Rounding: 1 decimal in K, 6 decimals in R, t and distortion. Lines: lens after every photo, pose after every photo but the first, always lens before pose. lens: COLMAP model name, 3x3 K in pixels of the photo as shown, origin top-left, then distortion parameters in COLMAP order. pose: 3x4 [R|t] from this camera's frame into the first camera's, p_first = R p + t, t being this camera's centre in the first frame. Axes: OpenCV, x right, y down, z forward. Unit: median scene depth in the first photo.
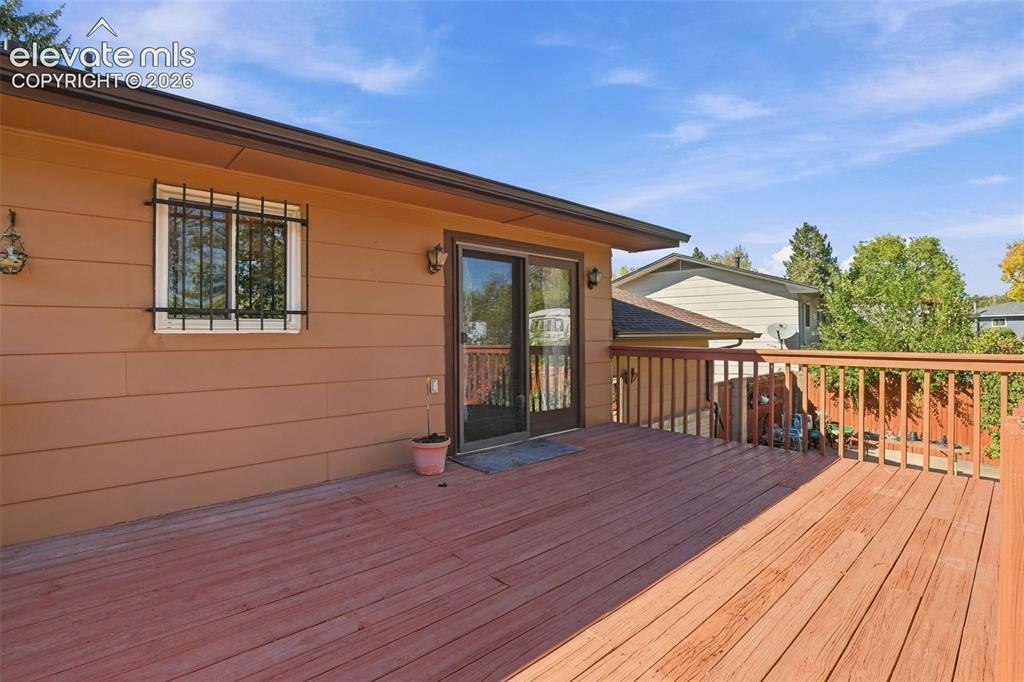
lens RADIAL K [[479.0, 0, 516.0], [0, 479.0, 338.1], [0, 0, 1]] dist [-0.034918, 0.006618]
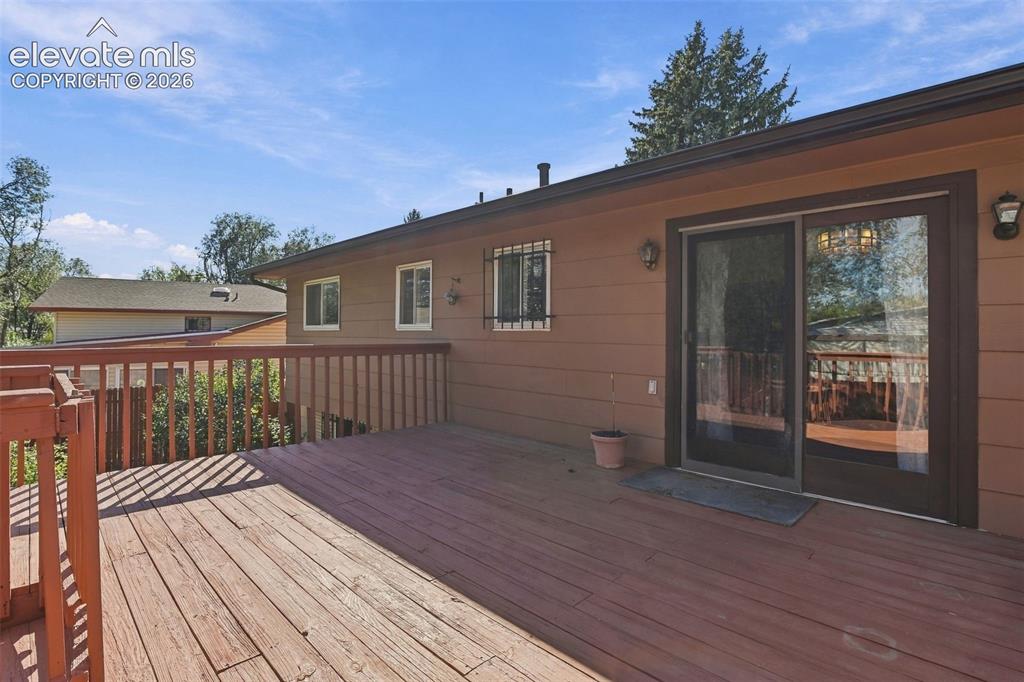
lens RADIAL K [[479.0, 0, 514.9], [0, 479.0, 334.5], [0, 0, 1]] dist [-0.034918, 0.006618]
pose [[0.066893, 0.011985, -0.997688, 0.961705], [-0.013662, 0.999845, 0.011095, -0.014372], [0.997667, 0.012888, 0.067047, 0.824109]]
